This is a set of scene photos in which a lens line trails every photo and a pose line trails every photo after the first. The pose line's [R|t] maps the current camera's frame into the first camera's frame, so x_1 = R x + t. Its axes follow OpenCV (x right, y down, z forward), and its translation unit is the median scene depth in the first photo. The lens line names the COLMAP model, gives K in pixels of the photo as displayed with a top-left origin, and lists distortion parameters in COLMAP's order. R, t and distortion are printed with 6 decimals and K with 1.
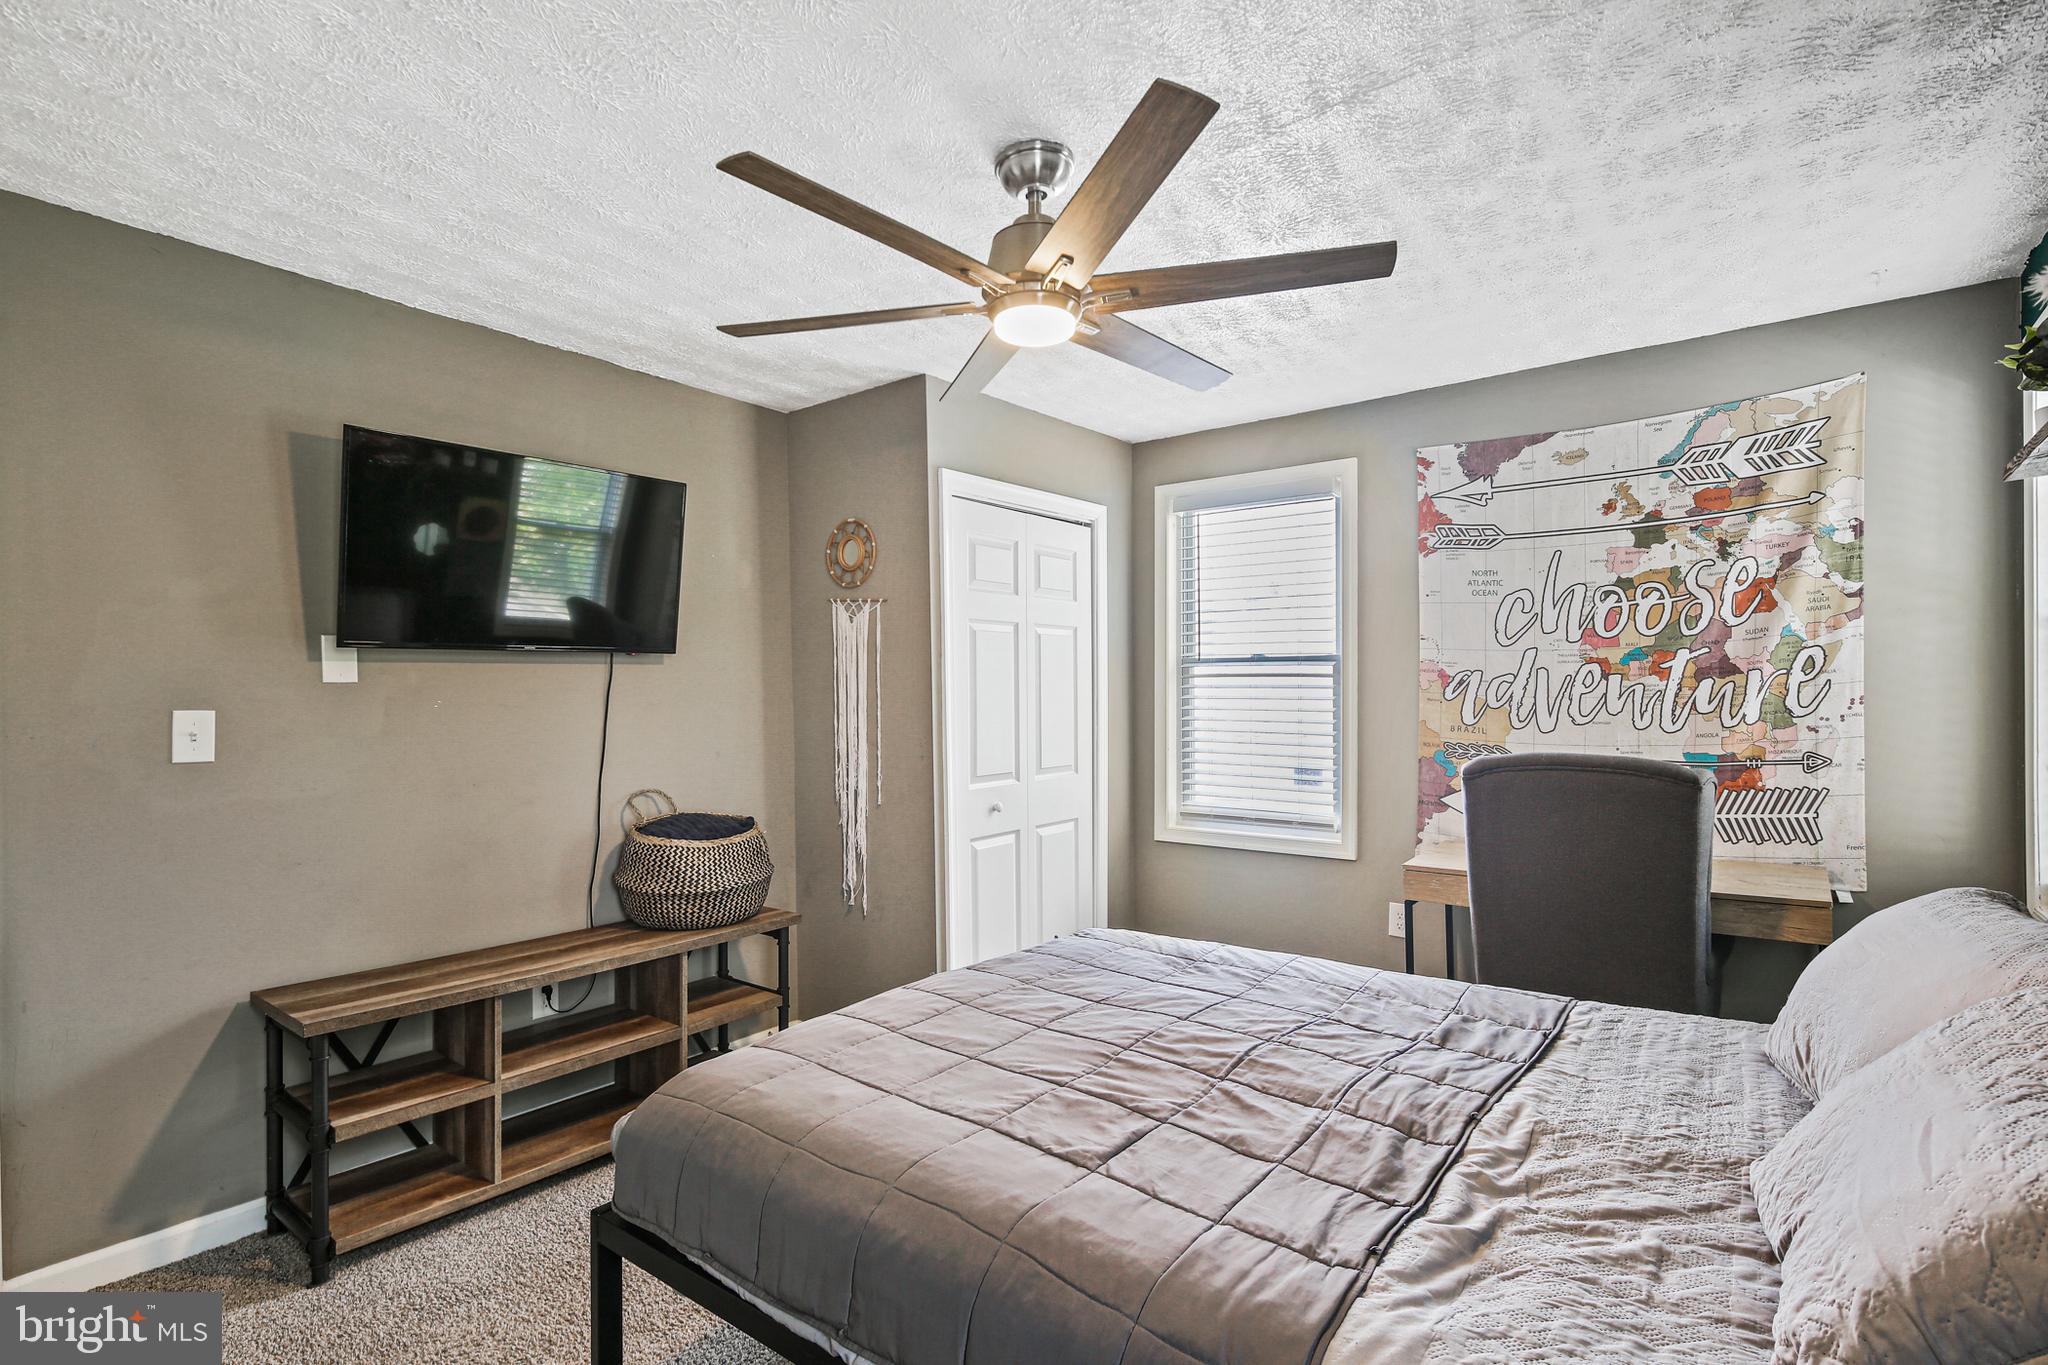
lens RADIAL K [[1002.4, 0, 1031.5], [0, 1002.4, 696.1], [0, 0, 1]] dist [0.001713, -0.000846]
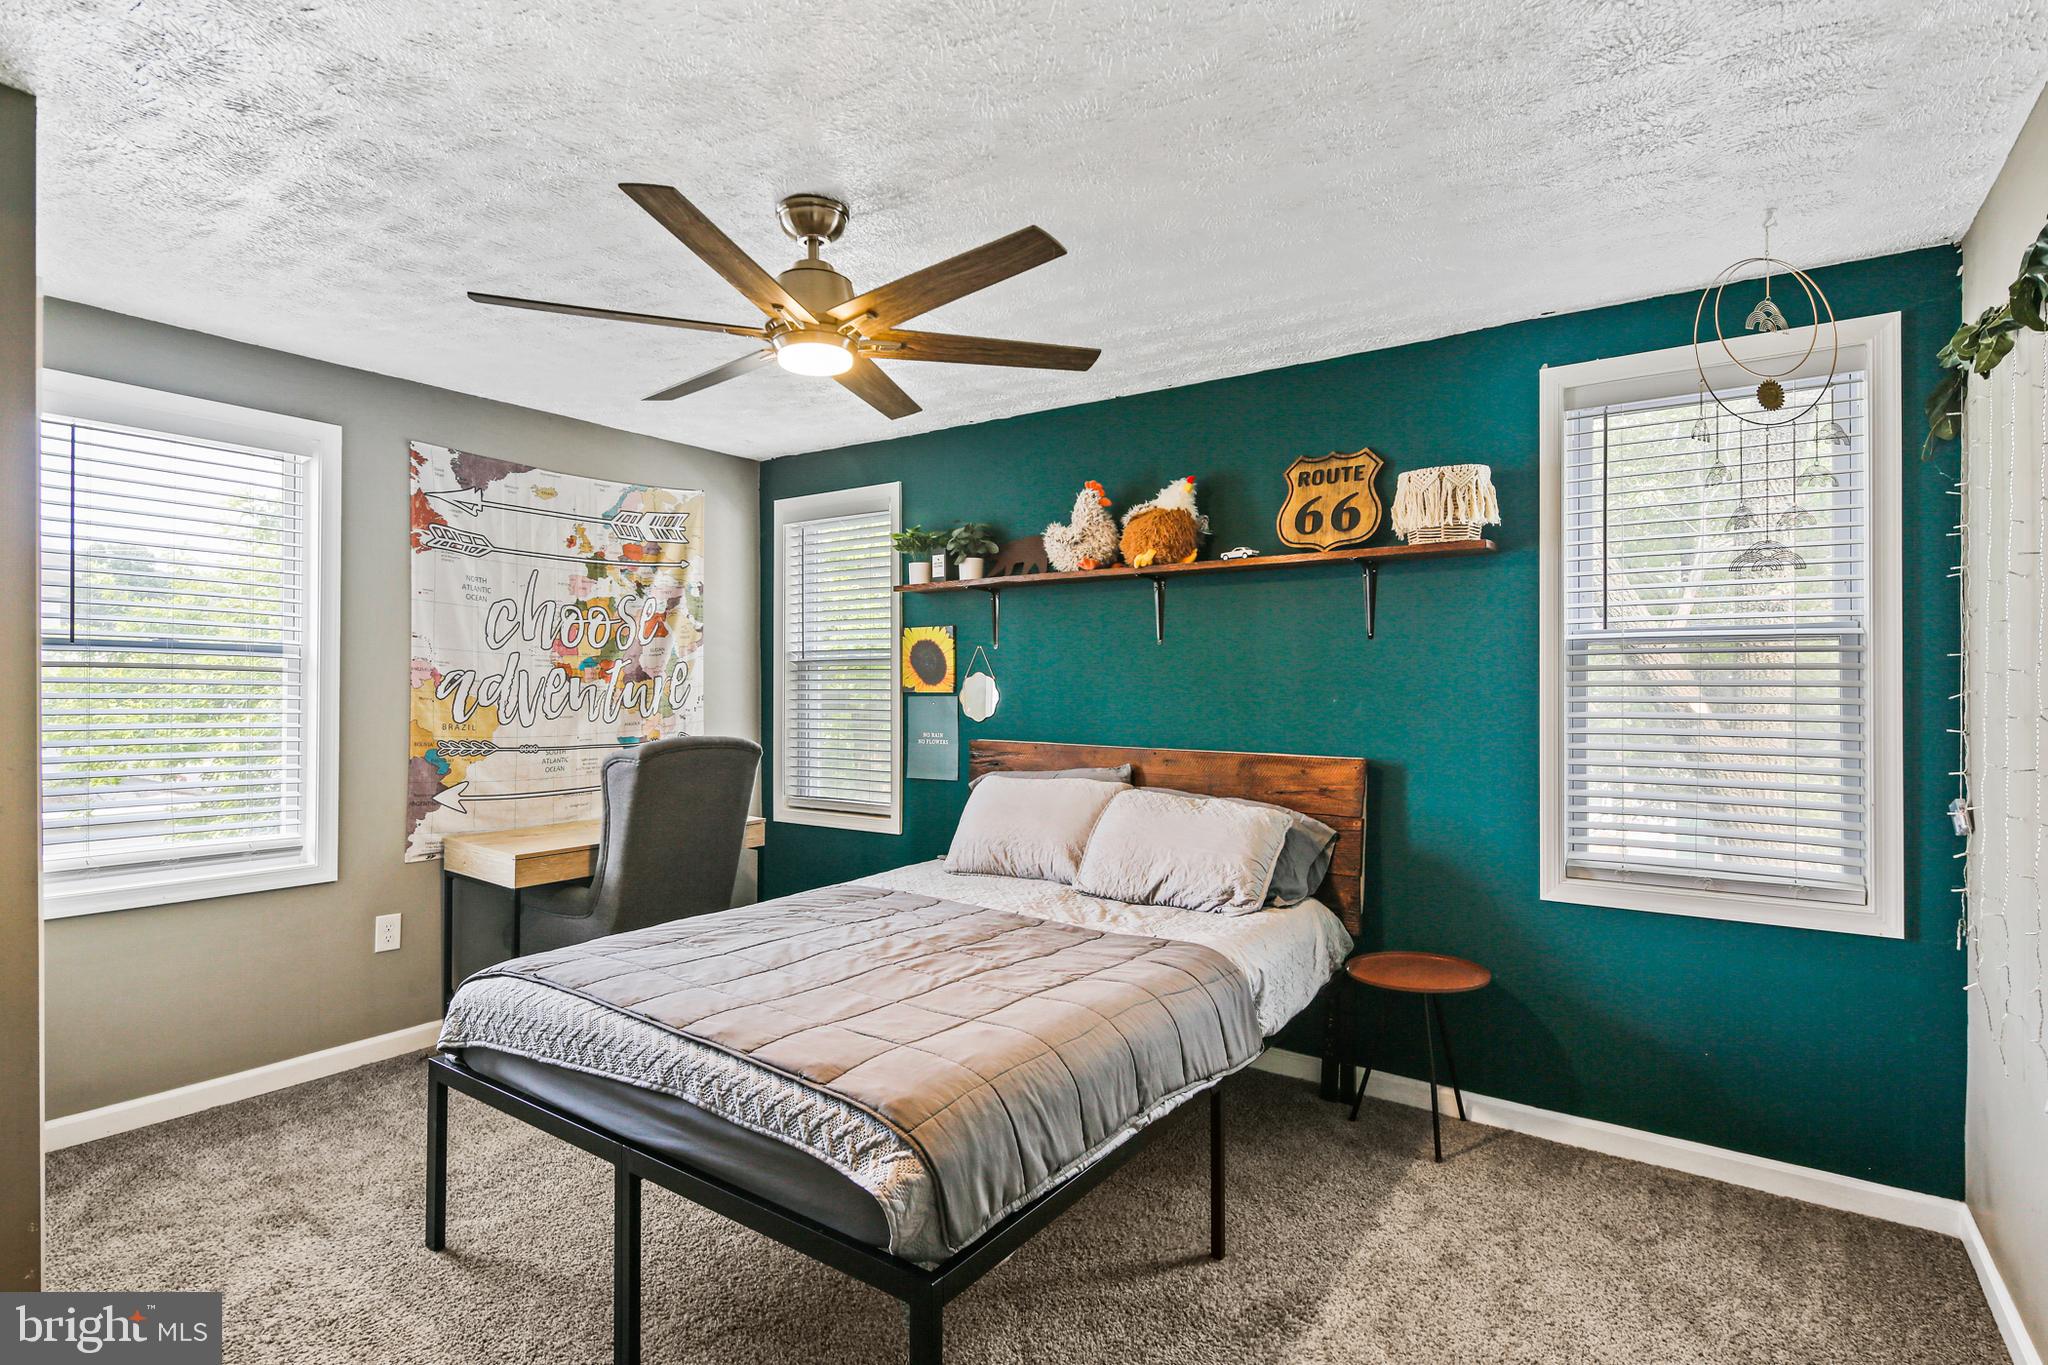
lens RADIAL K [[1002.4, 0, 1031.5], [0, 1002.4, 696.1], [0, 0, 1]] dist [0.001713, -0.000846]
pose [[-0.055254, 0.000377, 0.998472, -0.713352], [0.000662, 1.000000, -0.000341, 0.002187], [-0.998472, 0.000643, -0.055254, 0.522548]]
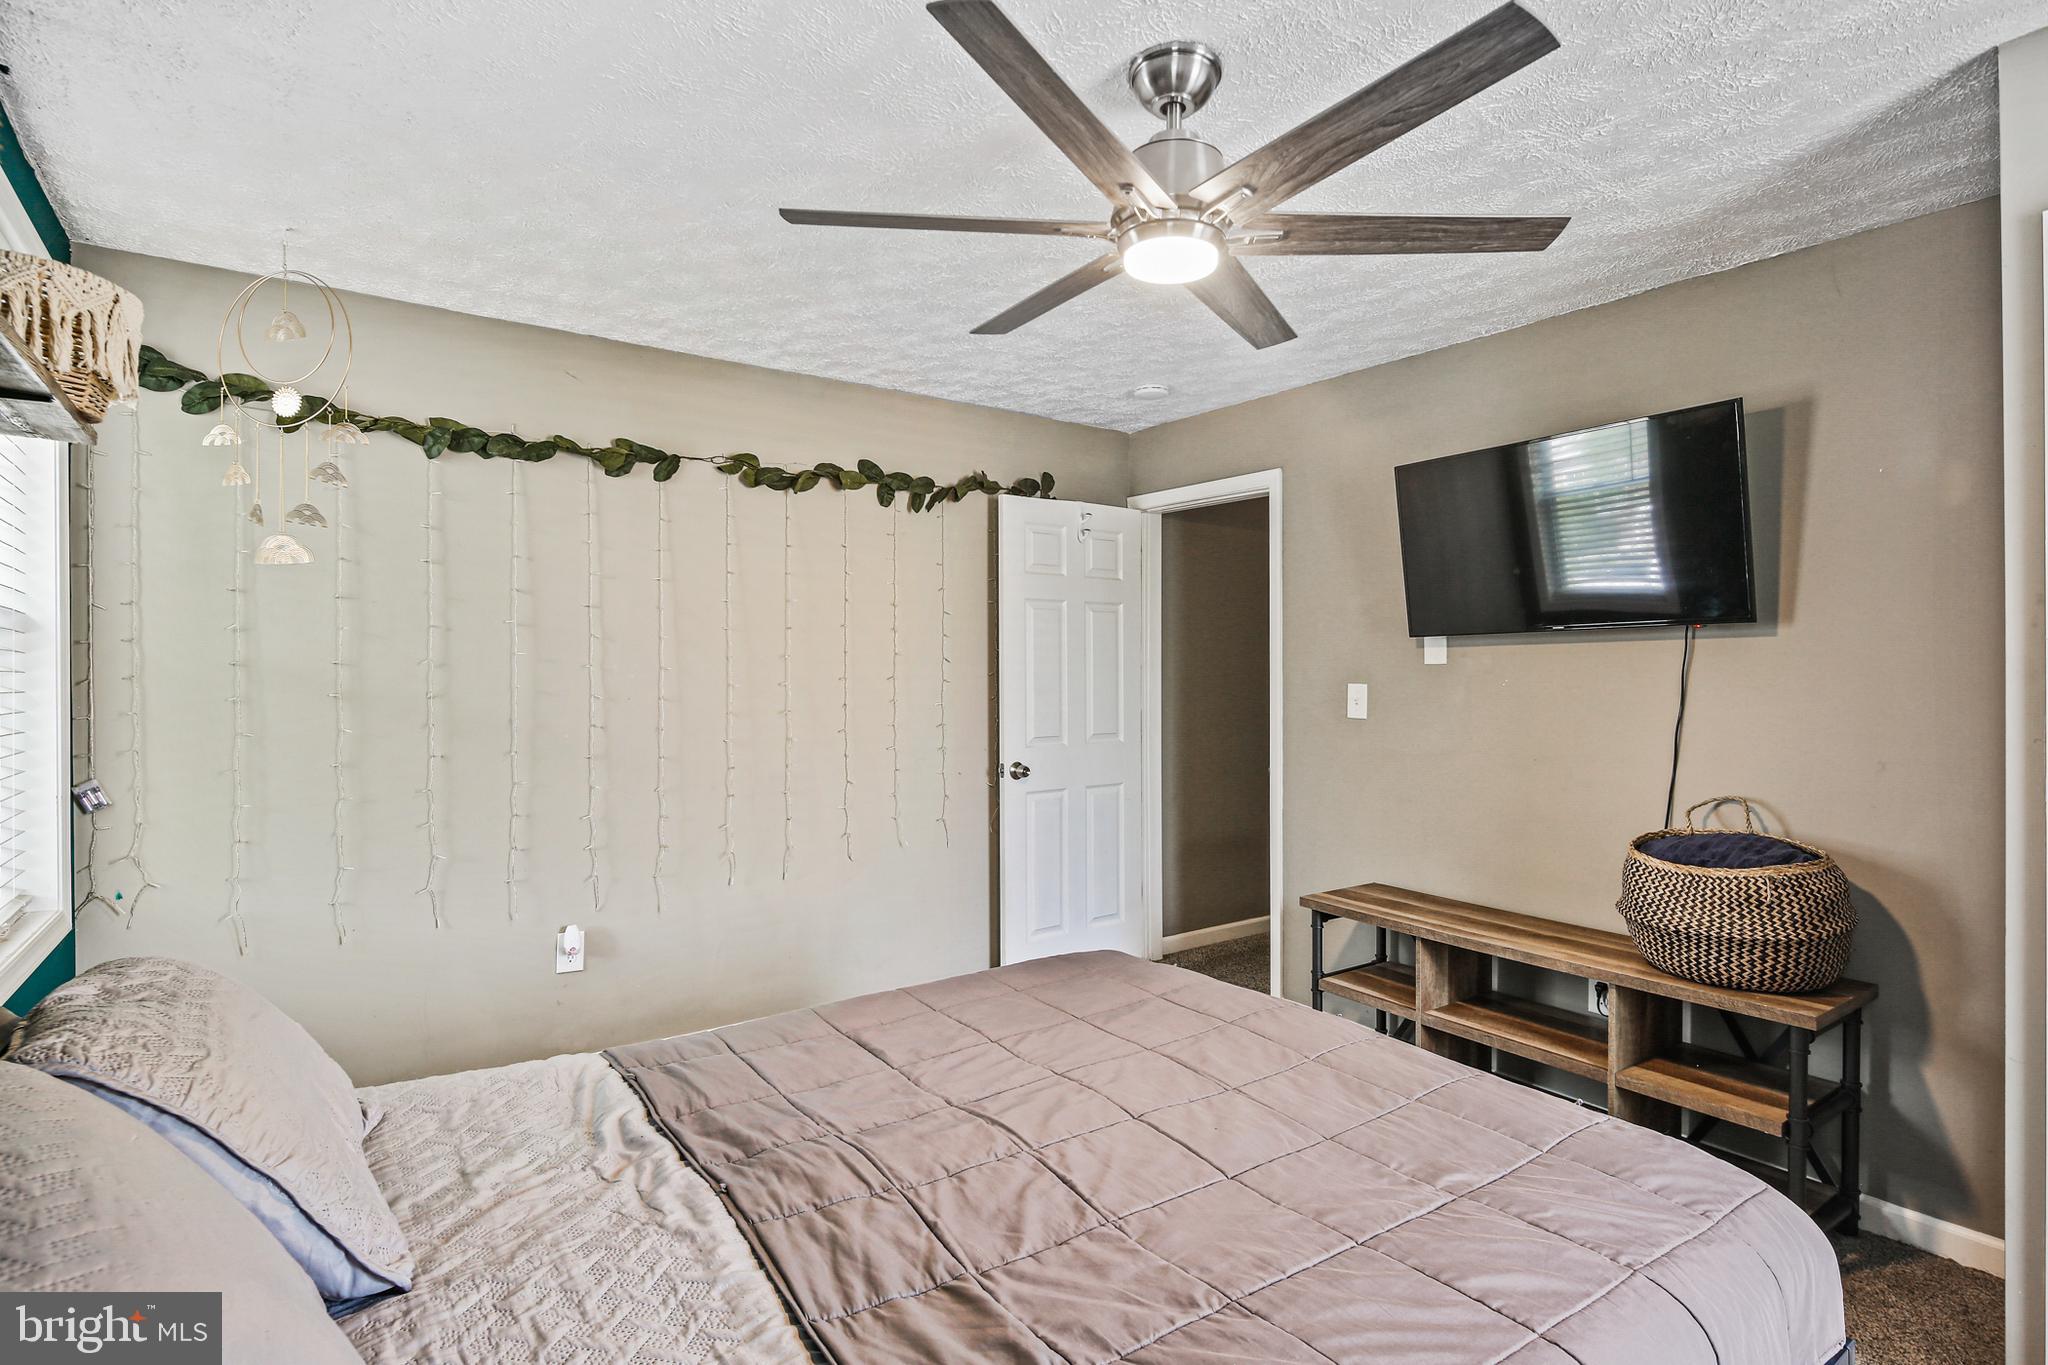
lens RADIAL K [[1046.6, 0, 1030.1], [0, 1046.6, 687.6], [0, 0, 1]] dist [0.002017, -0.000049]
pose [[-0.308873, 0.021568, -0.950859, 0.577003], [0.001019, 0.999750, 0.022346, -0.011240], [0.951103, 0.005933, -0.308818, 0.733660]]
